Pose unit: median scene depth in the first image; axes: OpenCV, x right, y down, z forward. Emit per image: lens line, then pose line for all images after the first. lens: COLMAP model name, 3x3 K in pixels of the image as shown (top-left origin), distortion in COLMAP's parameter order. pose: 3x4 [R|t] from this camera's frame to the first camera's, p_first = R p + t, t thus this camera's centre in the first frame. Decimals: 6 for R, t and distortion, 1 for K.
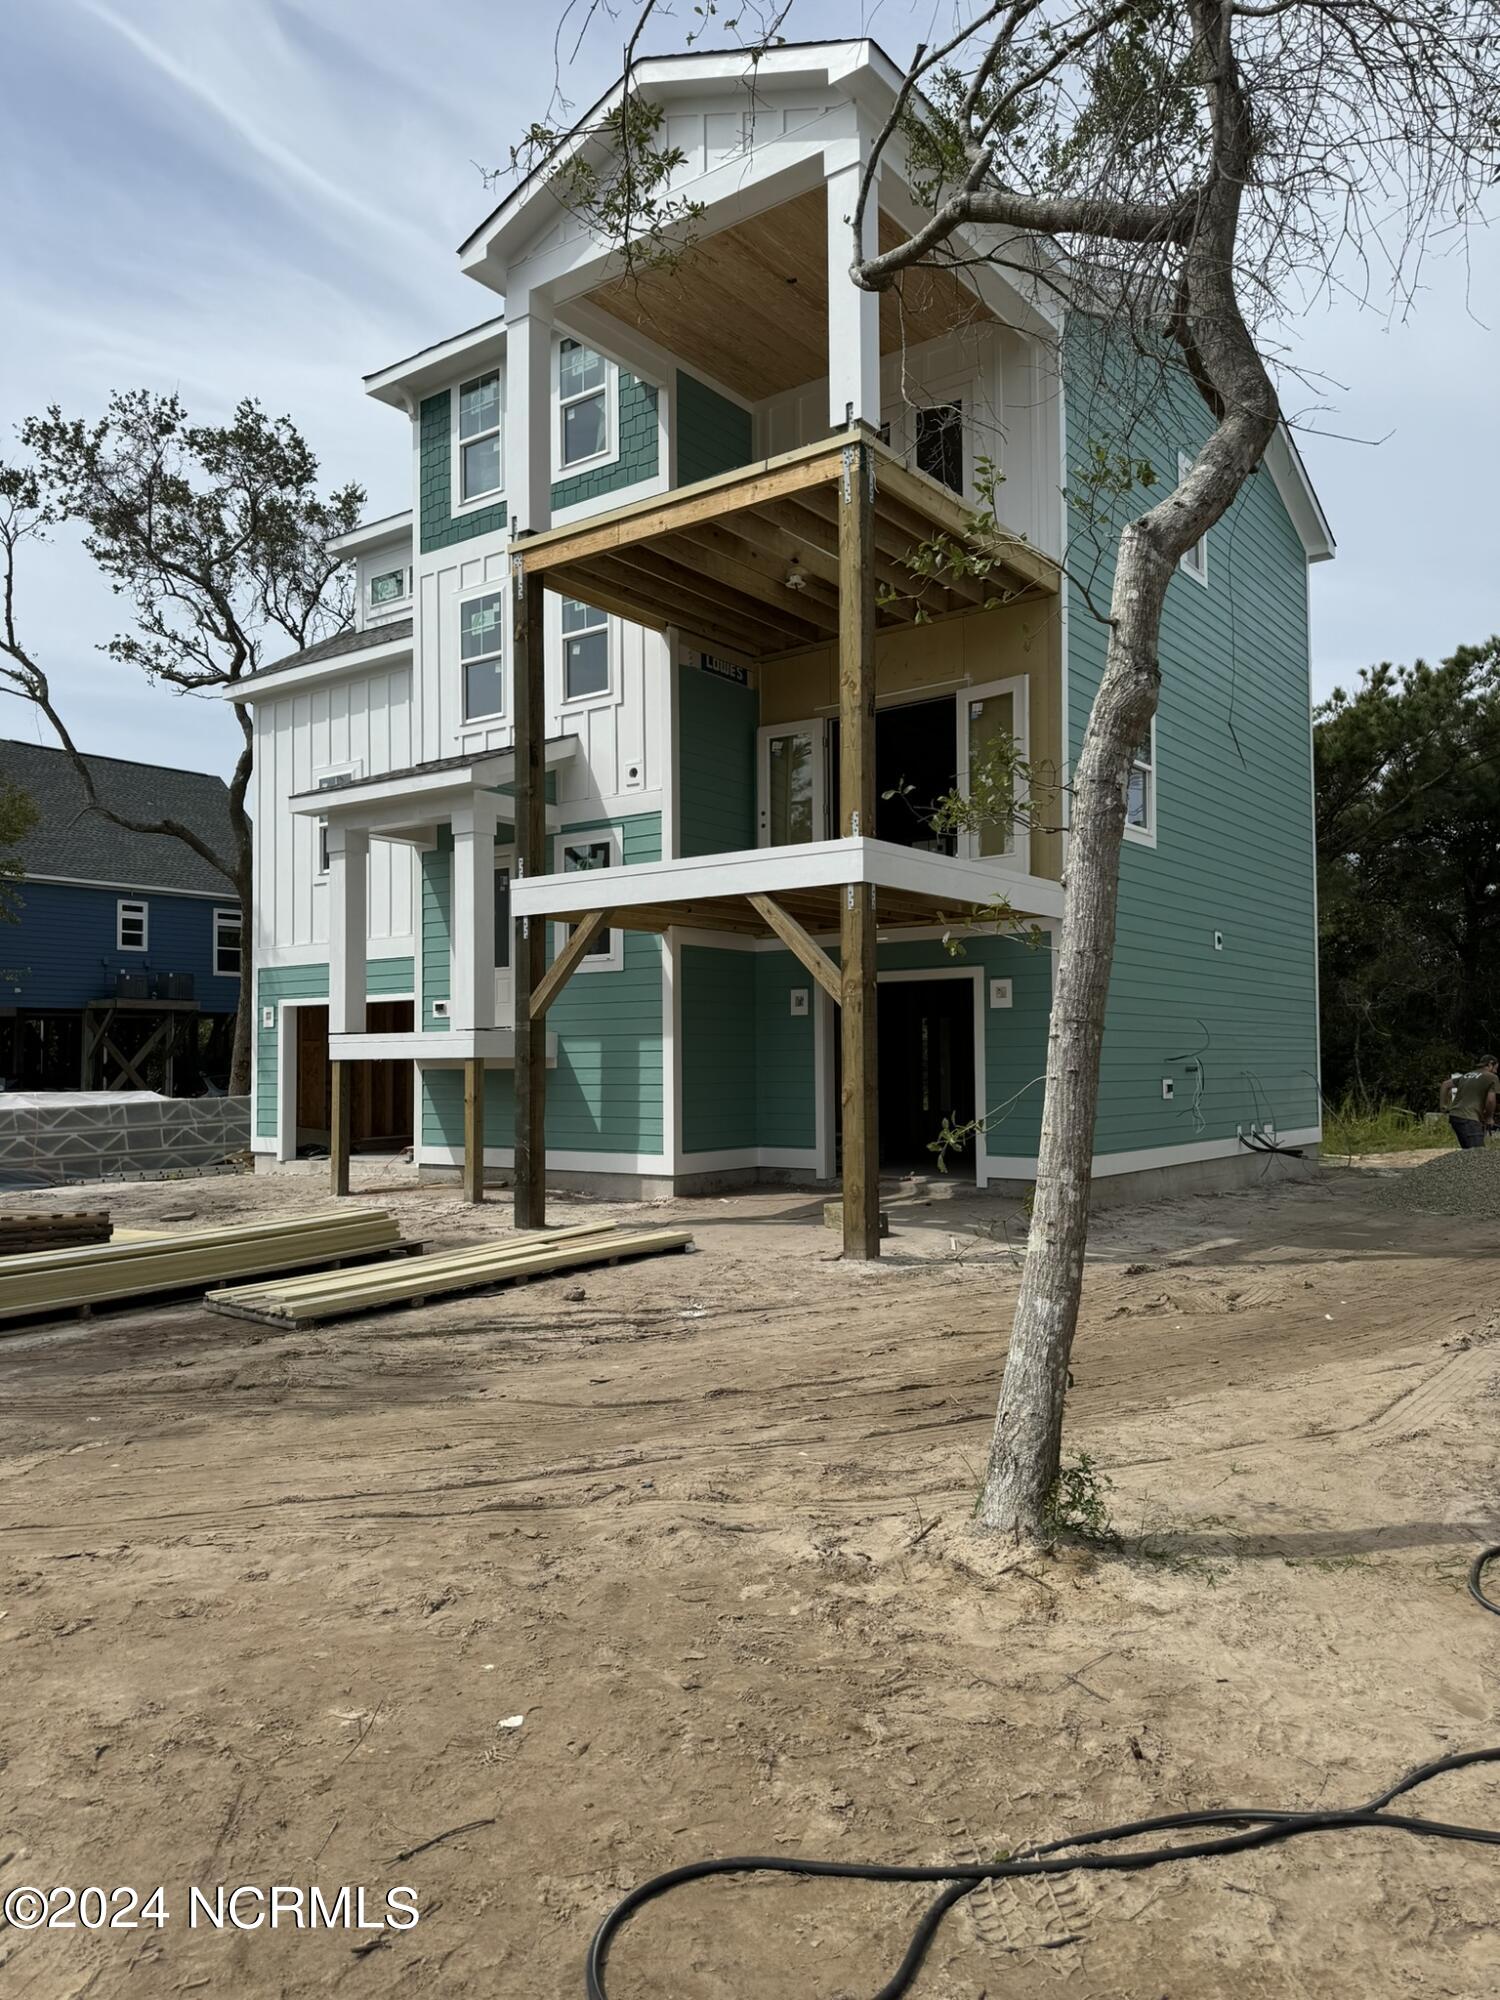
lens RADIAL K [[1414.9, 0, 743.1], [0, 1414.9, 1001.7], [0, 0, 1]] dist [0.051570, -0.058757]
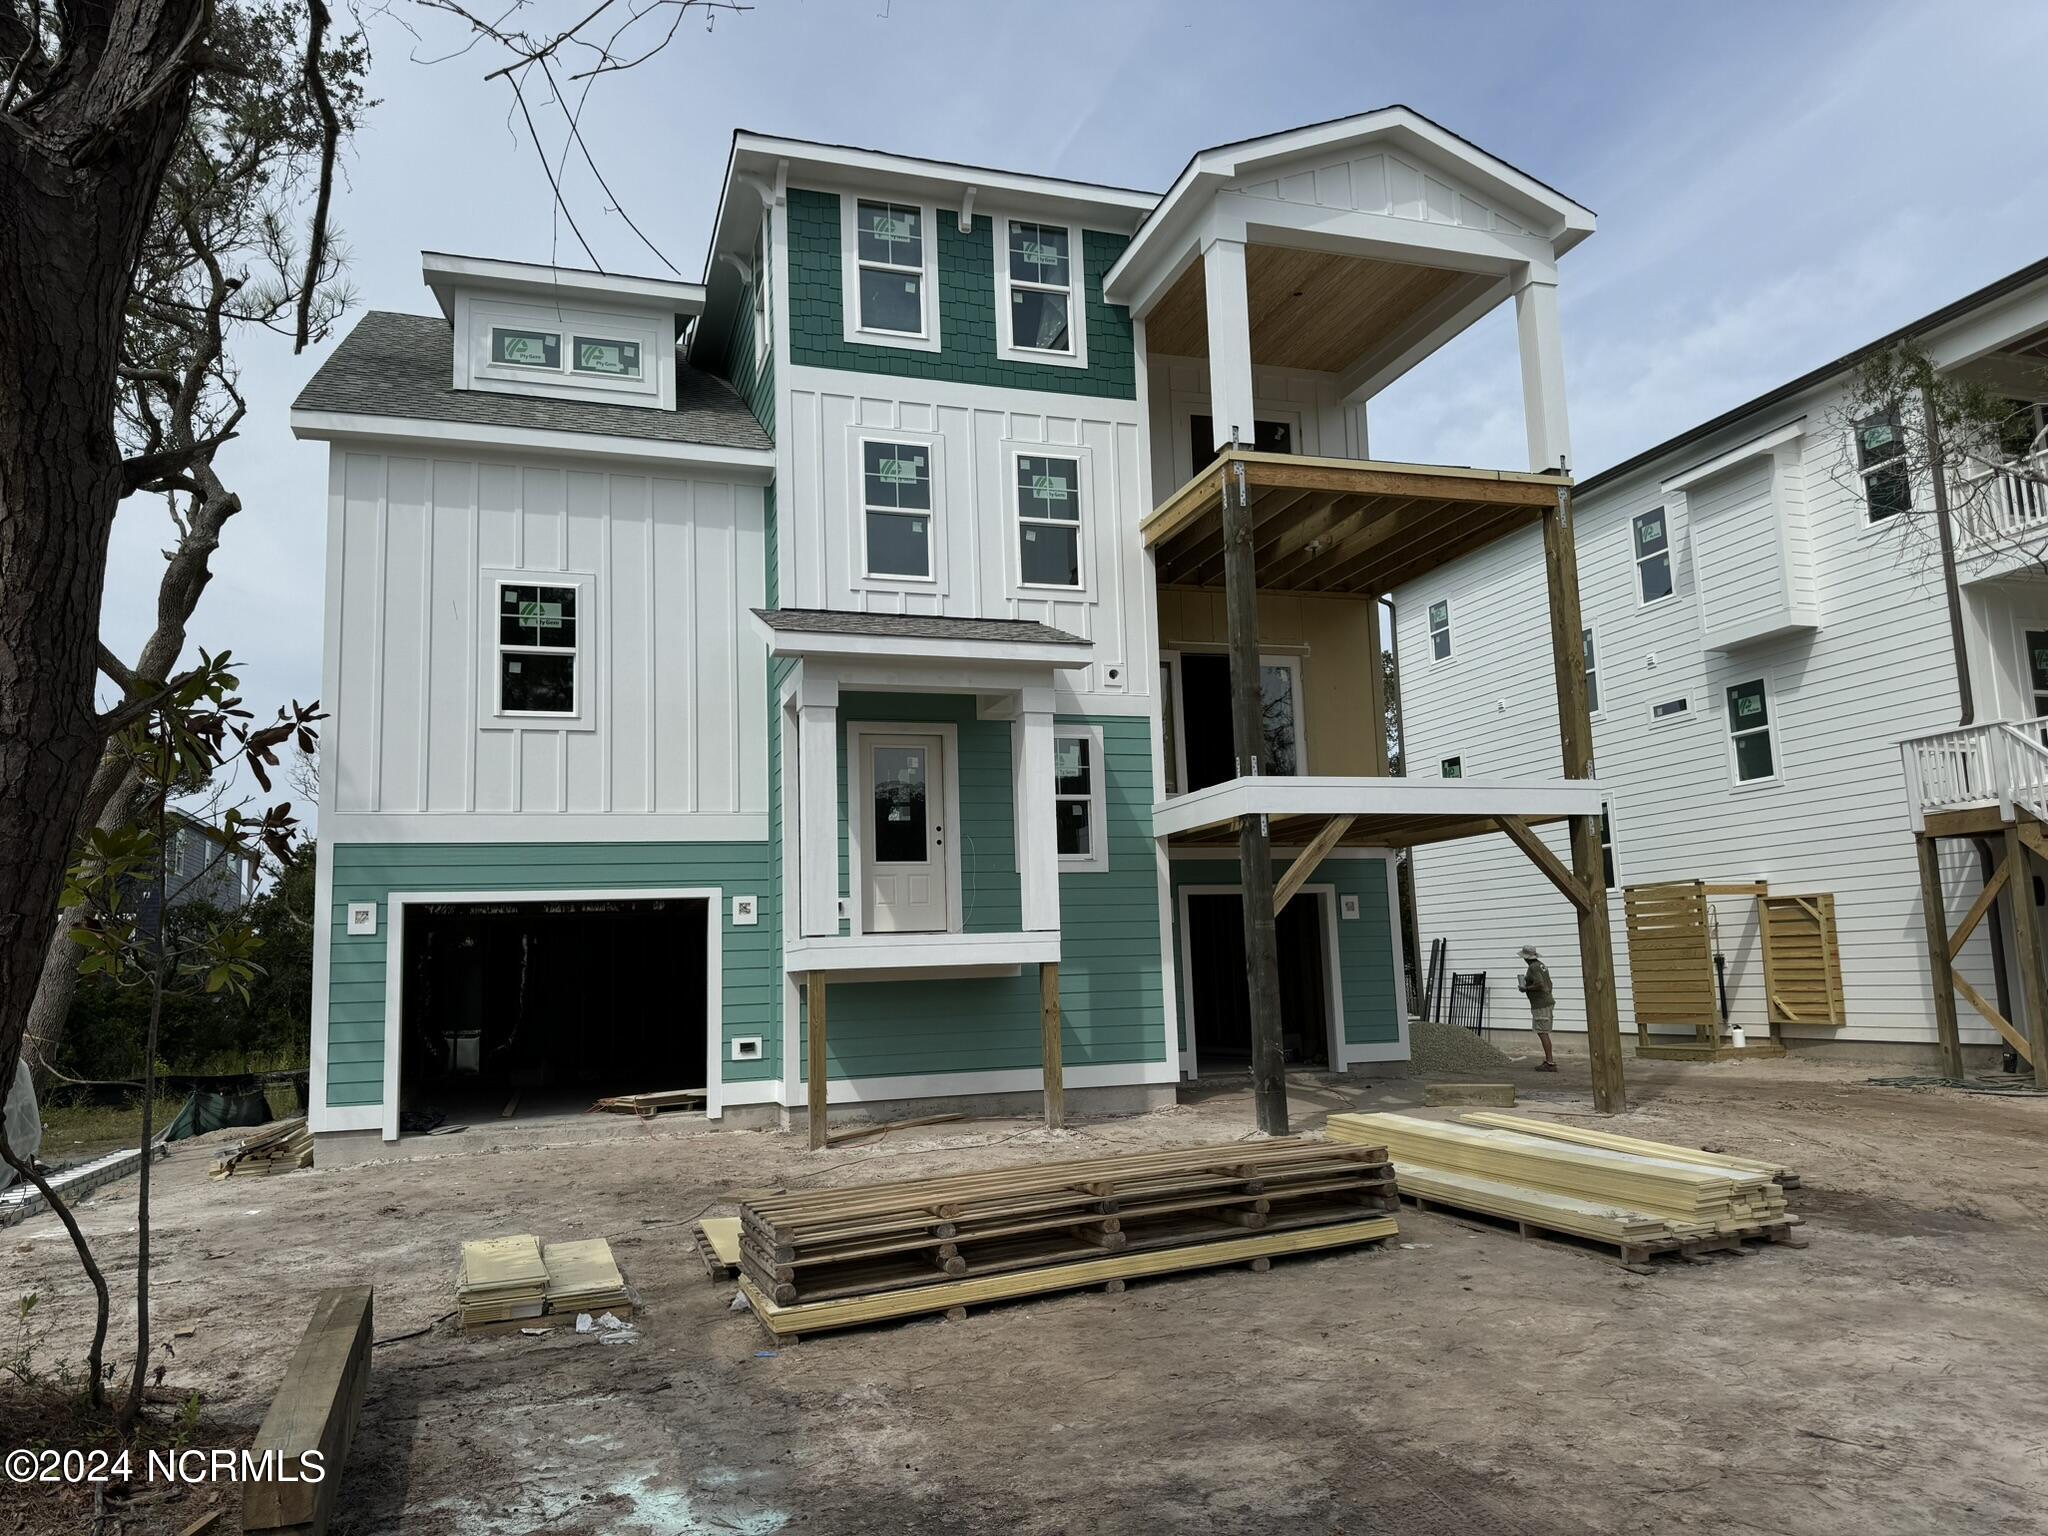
lens RADIAL K [[1448.9, 0, 1022.4], [0, 1448.9, 775.4], [0, 0, 1]] dist [0.051570, -0.058757]
pose [[0.570401, 0.104968, 0.814631, -0.924163], [-0.006299, 0.992330, -0.123454, 0.034527], [-0.821342, 0.065287, 0.566688, 0.474140]]
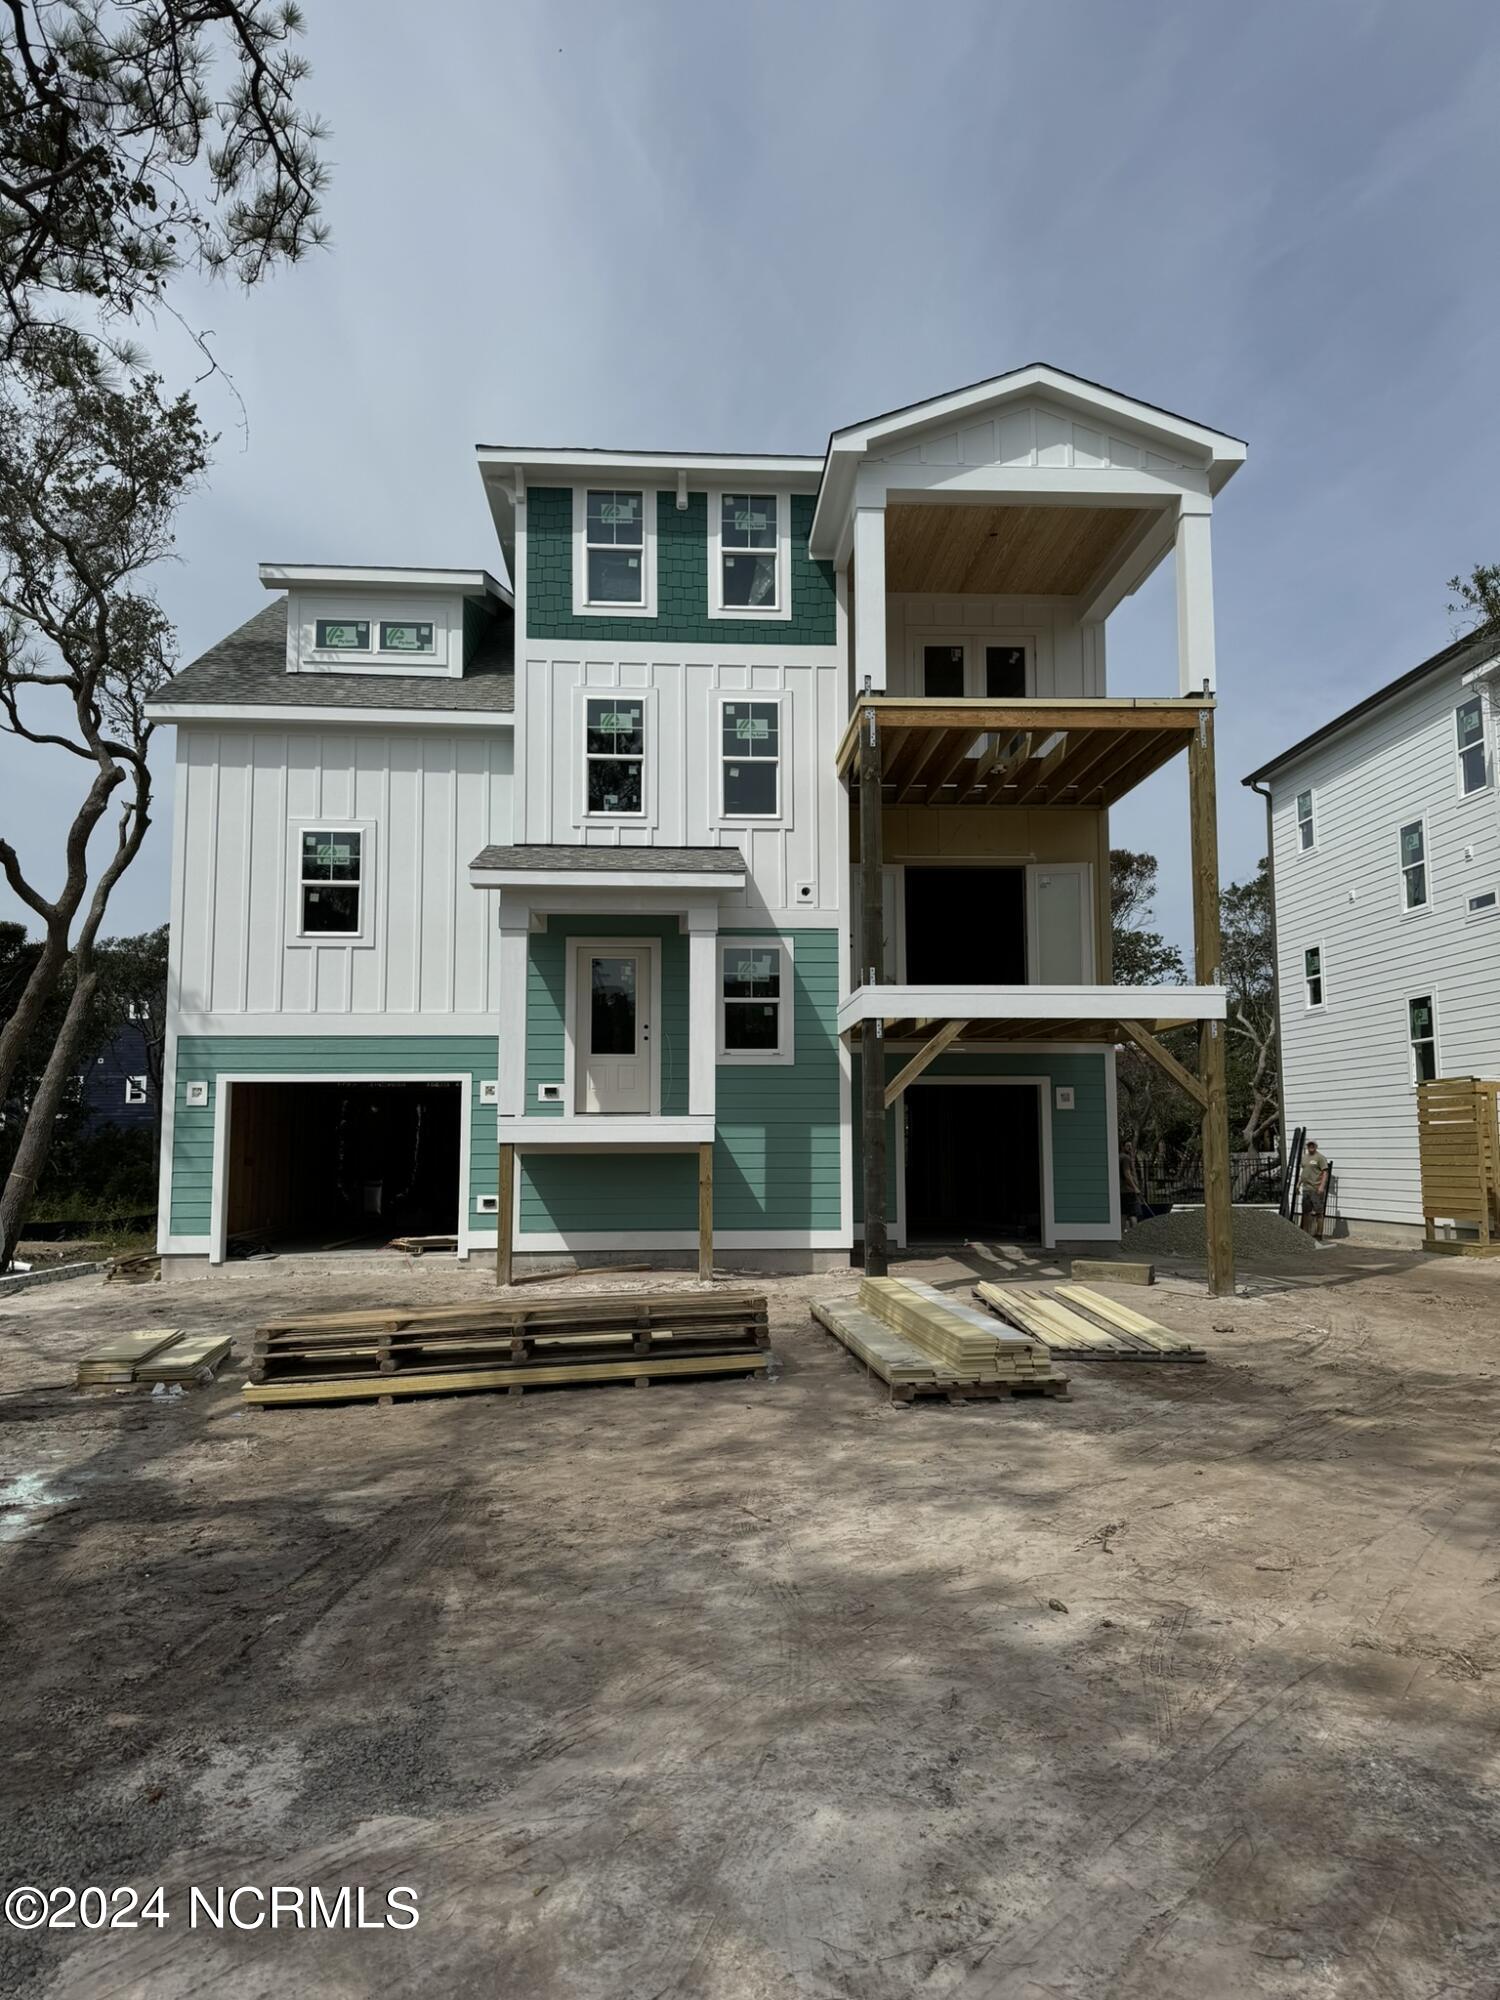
lens RADIAL K [[1414.9, 0, 752.7], [0, 1414.9, 1005.7], [0, 0, 1]] dist [0.051570, -0.058757]
pose [[0.759402, 0.074488, 0.646343, -0.825155], [-0.031420, 0.996464, -0.077922, 0.018904], [-0.649862, 0.038866, 0.759058, 0.168221]]
